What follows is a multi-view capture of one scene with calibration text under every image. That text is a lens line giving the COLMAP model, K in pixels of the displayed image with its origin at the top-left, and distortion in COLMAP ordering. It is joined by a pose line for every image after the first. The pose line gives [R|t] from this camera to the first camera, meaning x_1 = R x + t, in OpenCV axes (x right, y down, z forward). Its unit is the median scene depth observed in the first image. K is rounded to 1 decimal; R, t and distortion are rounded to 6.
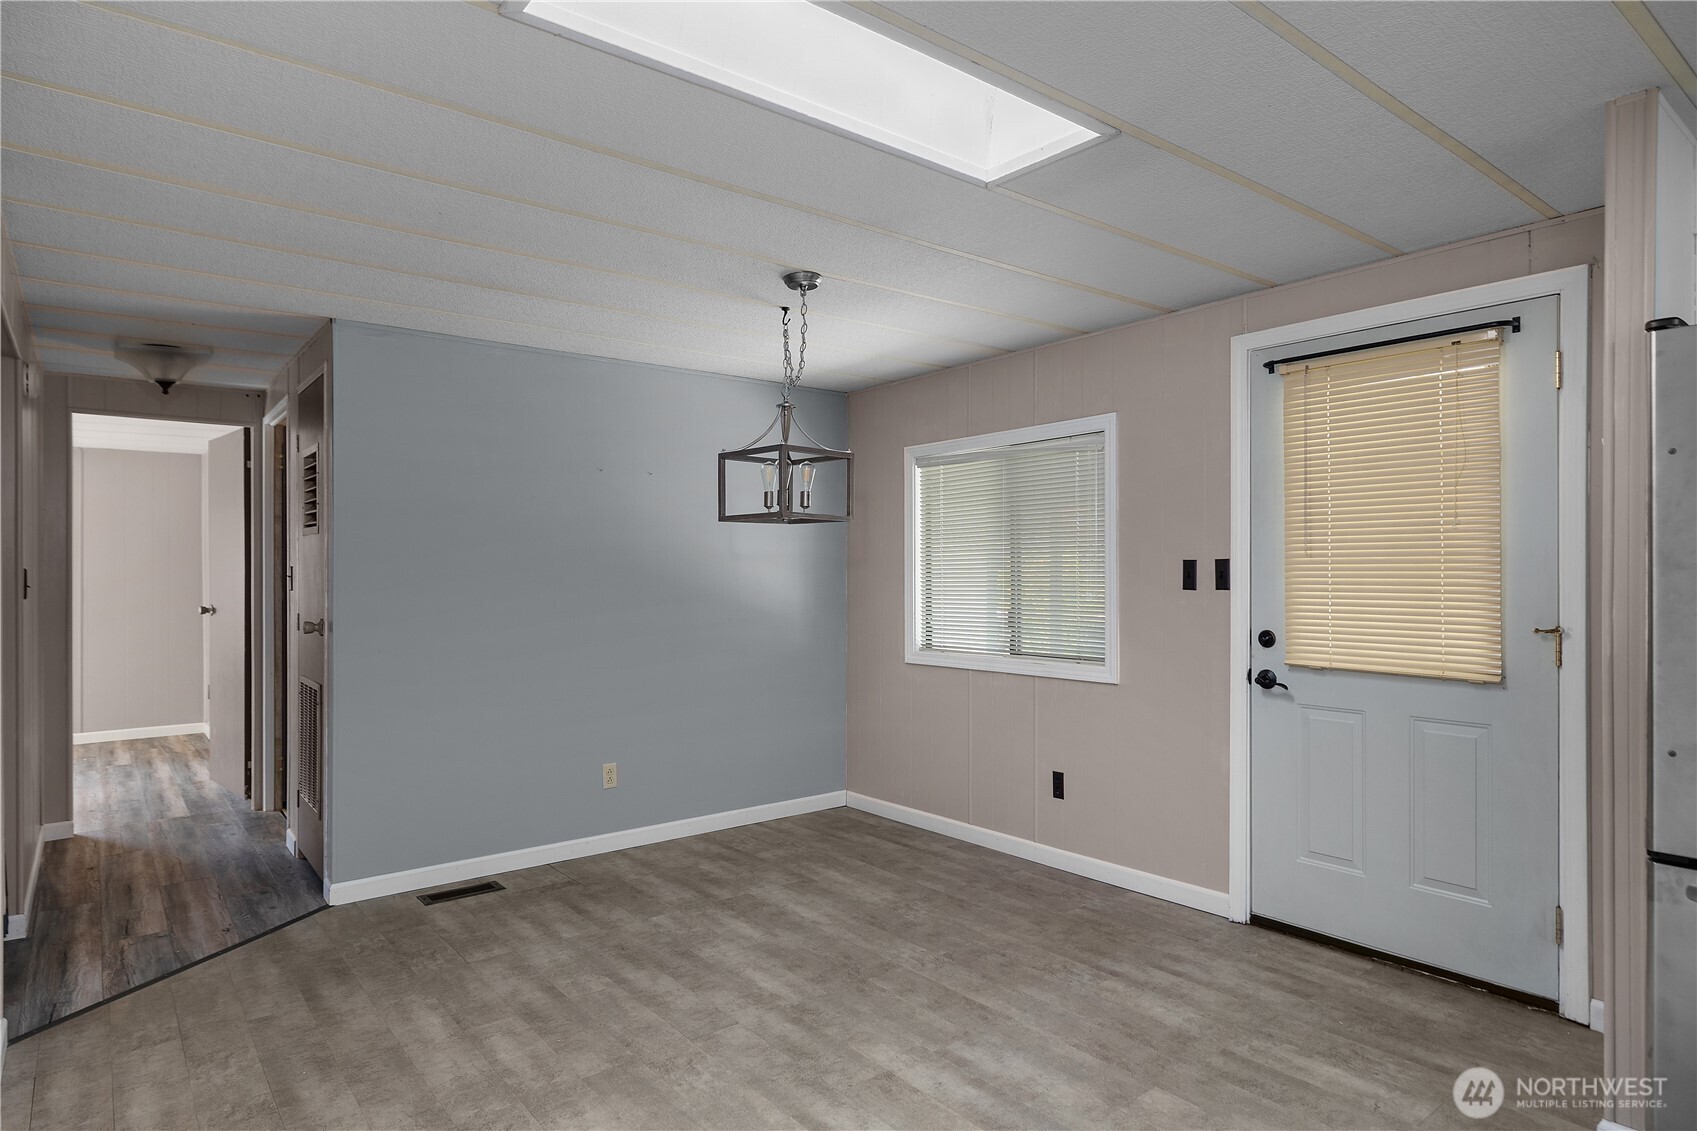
lens RADIAL K [[949.9, 0, 843.1], [0, 949.9, 561.8], [0, 0, 1]] dist [-0.005625, -0.010449]
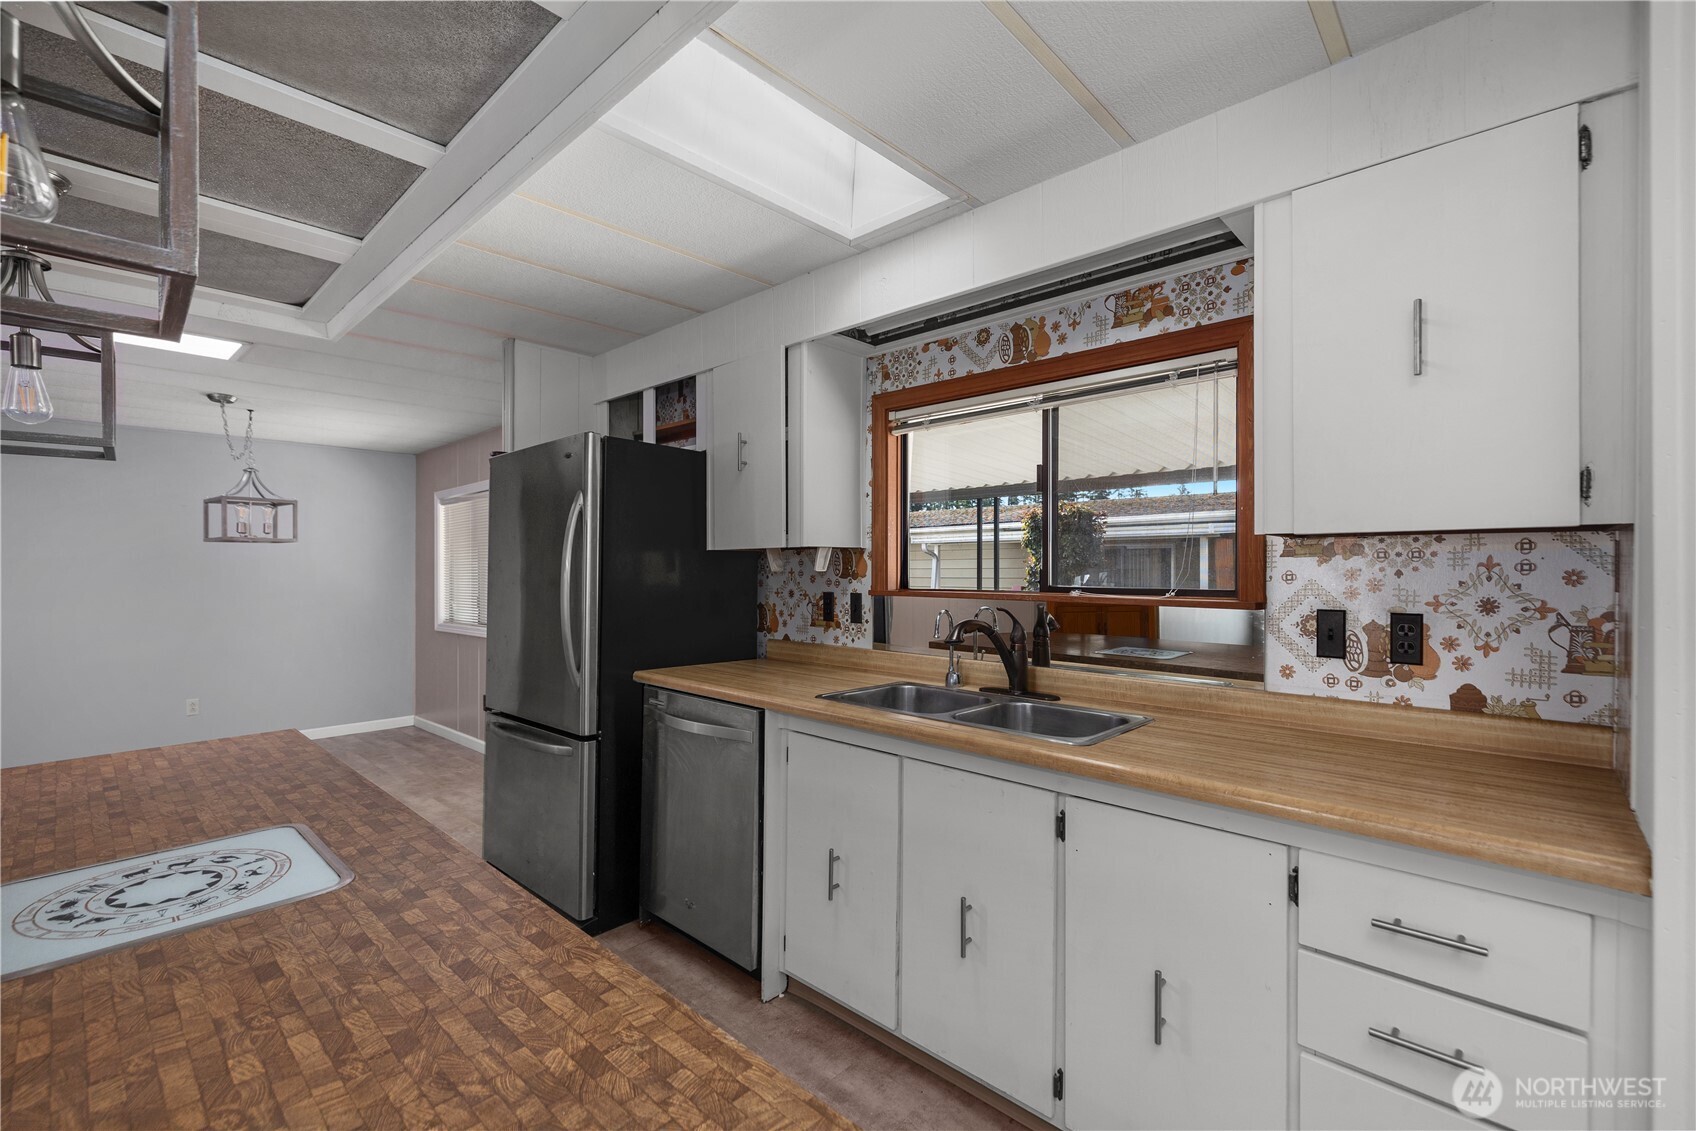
lens RADIAL K [[724.8, 0, 830.9], [0, 724.8, 564.8], [0, 0, 1]] dist [0.001821, 0.001462]
pose [[0.989293, -0.003301, 0.145908, 0.758817], [0.002858, 0.999991, 0.003247, -0.005165], [-0.145917, -0.002795, 0.989293, -0.380688]]
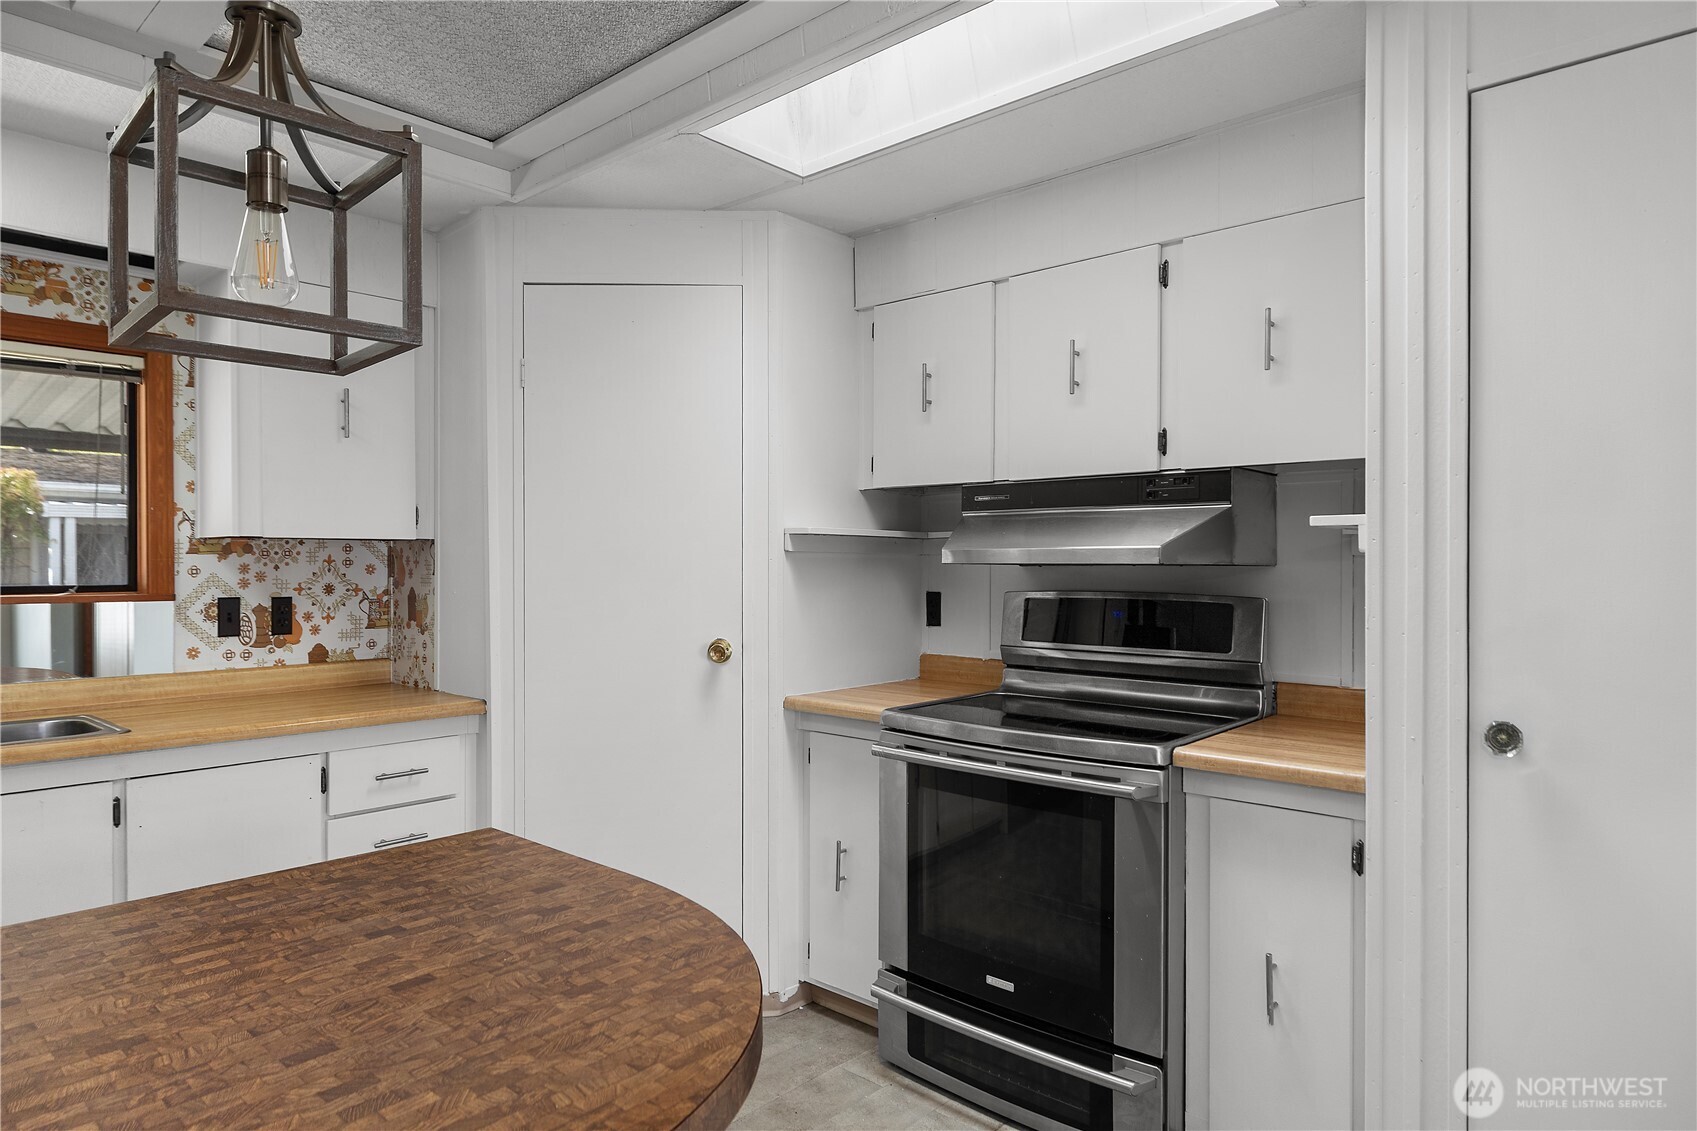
lens RADIAL K [[949.9, 0, 865.5], [0, 949.9, 575.7], [0, 0, 1]] dist [-0.005625, -0.010449]
pose [[-0.186073, -0.012362, 0.982458, 0.284093], [-0.002365, 0.999924, 0.012134, -0.000932], [-0.982533, -0.000066, -0.186088, -0.316727]]
